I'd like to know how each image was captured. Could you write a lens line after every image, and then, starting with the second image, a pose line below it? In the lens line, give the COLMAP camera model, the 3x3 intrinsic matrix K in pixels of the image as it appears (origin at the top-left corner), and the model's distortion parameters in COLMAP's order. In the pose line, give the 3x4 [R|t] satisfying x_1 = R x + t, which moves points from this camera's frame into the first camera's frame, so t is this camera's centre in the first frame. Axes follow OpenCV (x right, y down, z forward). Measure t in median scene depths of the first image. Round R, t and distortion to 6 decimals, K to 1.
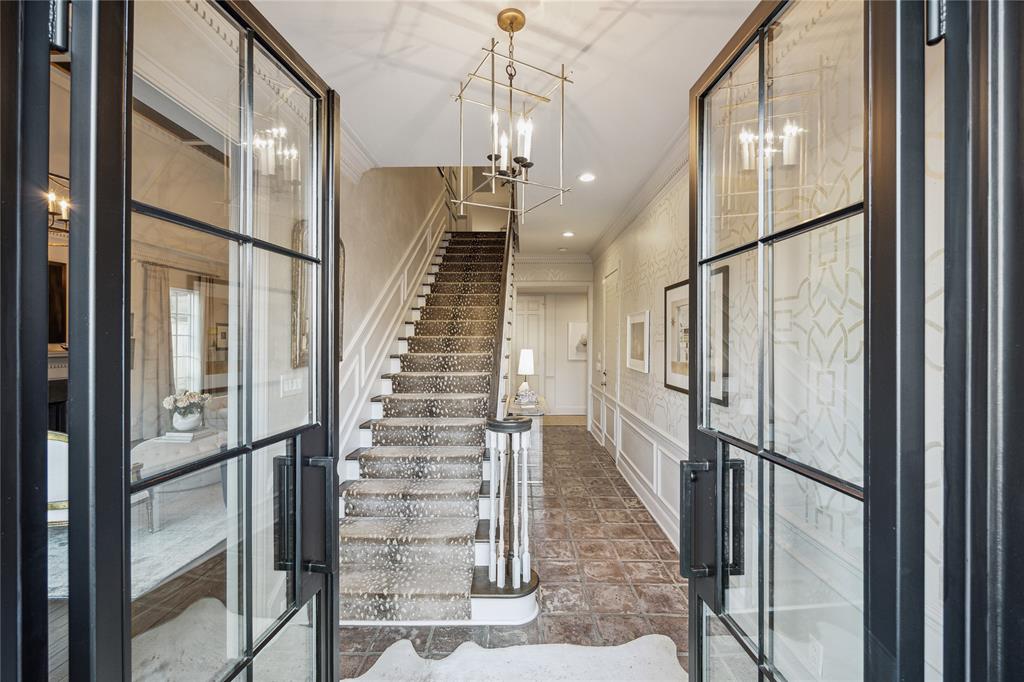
lens RADIAL K [[422.9, 0, 515.4], [0, 422.9, 336.4], [0, 0, 1]] dist [0.002896, 0.000140]
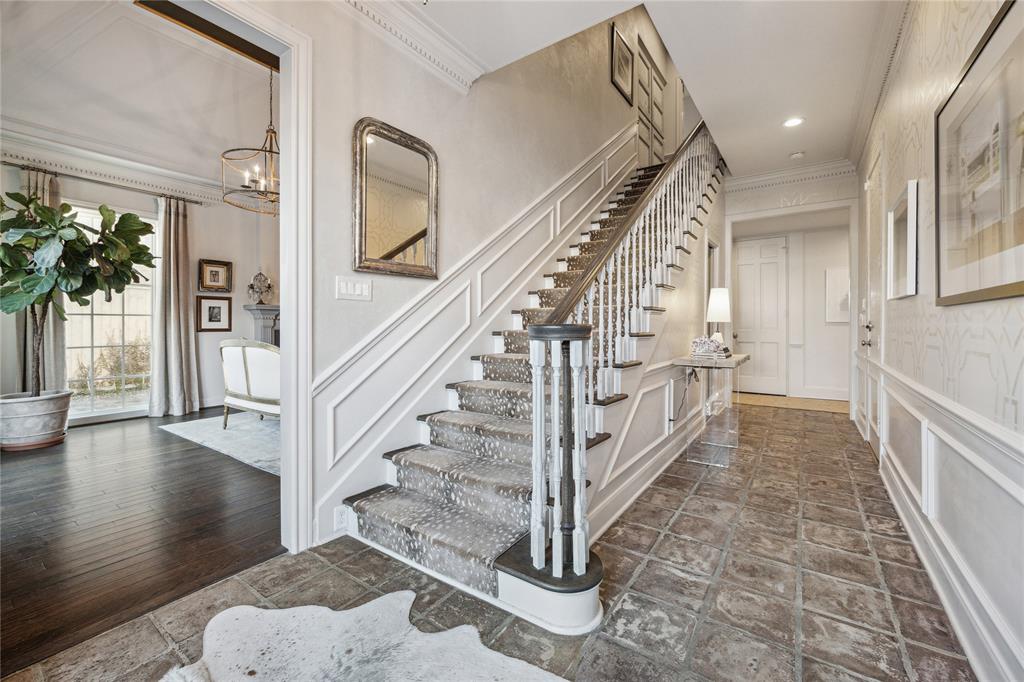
lens RADIAL K [[420.3, 0, 507.8], [0, 420.3, 322.5], [0, 0, 1]] dist [0.001137, 0.000312]
pose [[0.822585, -0.006475, -0.568605, 0.259338], [0.005828, 0.999979, -0.002957, 0.166186], [0.568612, -0.000882, 0.822605, 0.346756]]
